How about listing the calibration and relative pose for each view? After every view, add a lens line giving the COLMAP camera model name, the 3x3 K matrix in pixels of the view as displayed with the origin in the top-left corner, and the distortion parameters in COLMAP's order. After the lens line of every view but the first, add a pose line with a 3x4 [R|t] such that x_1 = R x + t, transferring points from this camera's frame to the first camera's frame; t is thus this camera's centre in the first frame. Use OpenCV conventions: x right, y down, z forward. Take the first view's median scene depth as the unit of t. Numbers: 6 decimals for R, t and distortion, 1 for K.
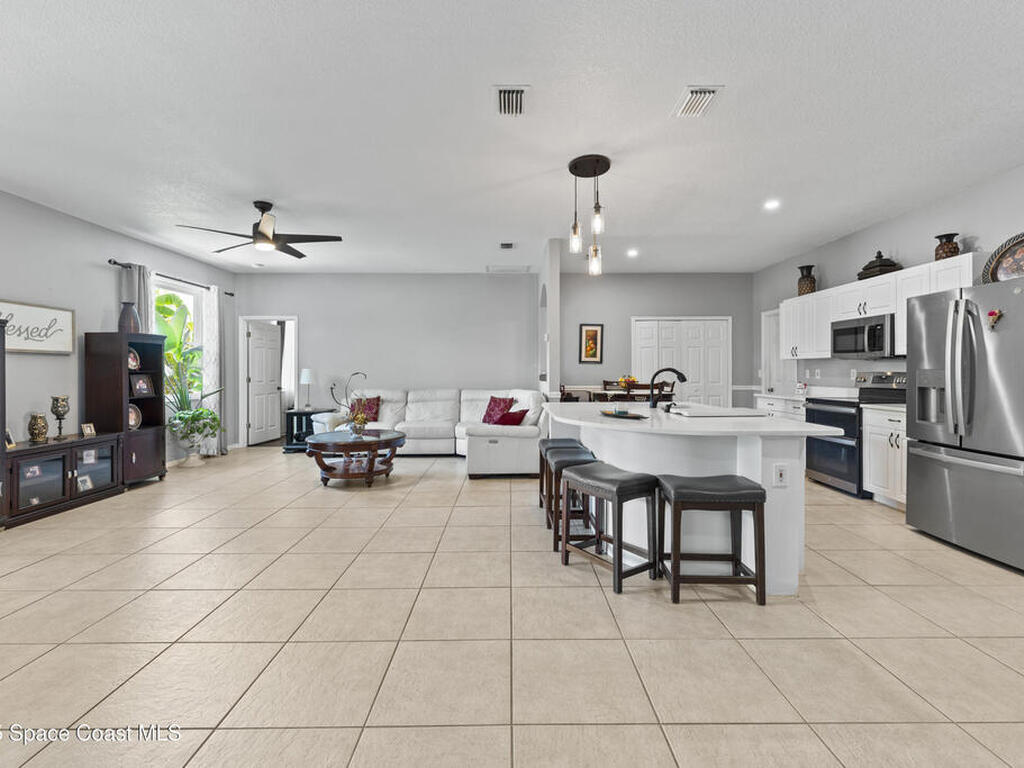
lens RADIAL K [[457.4, 0, 506.9], [0, 457.4, 378.1], [0, 0, 1]] dist [-0.003028, 0.000642]
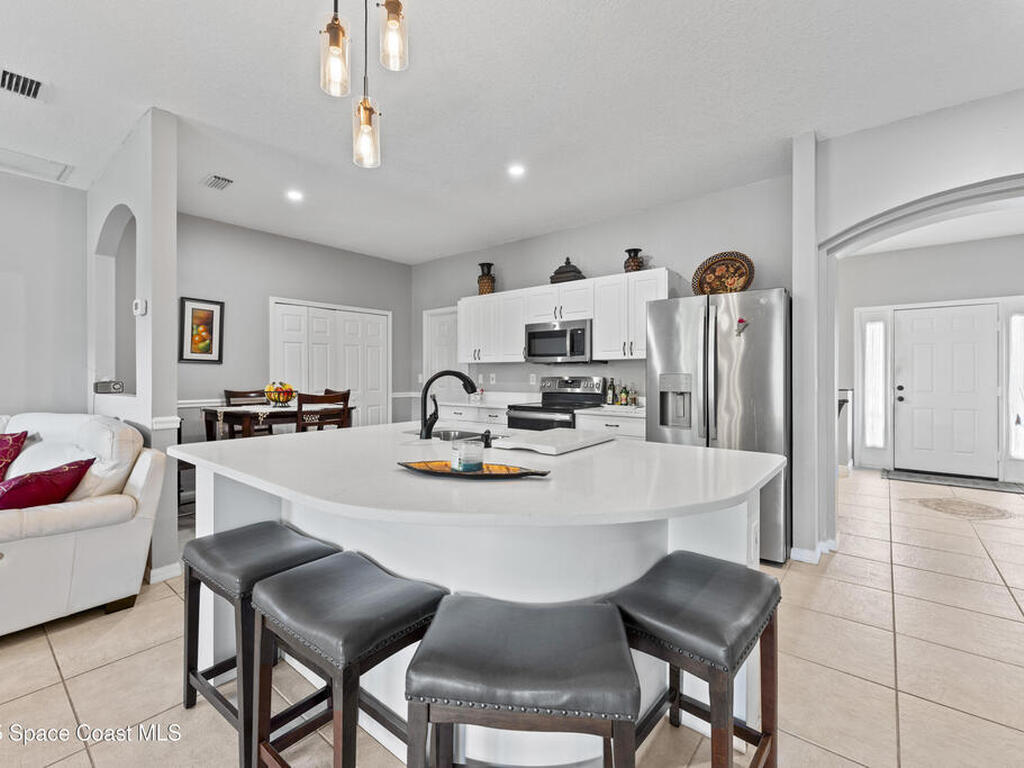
lens RADIAL K [[457.4, 0, 506.8], [0, 457.4, 375.9], [0, 0, 1]] dist [-0.003028, 0.000642]
pose [[0.630819, 0.000272, 0.775930, -0.047081], [0.011222, 0.999892, -0.009474, -0.005822], [-0.775849, 0.014684, 0.630748, 0.394391]]
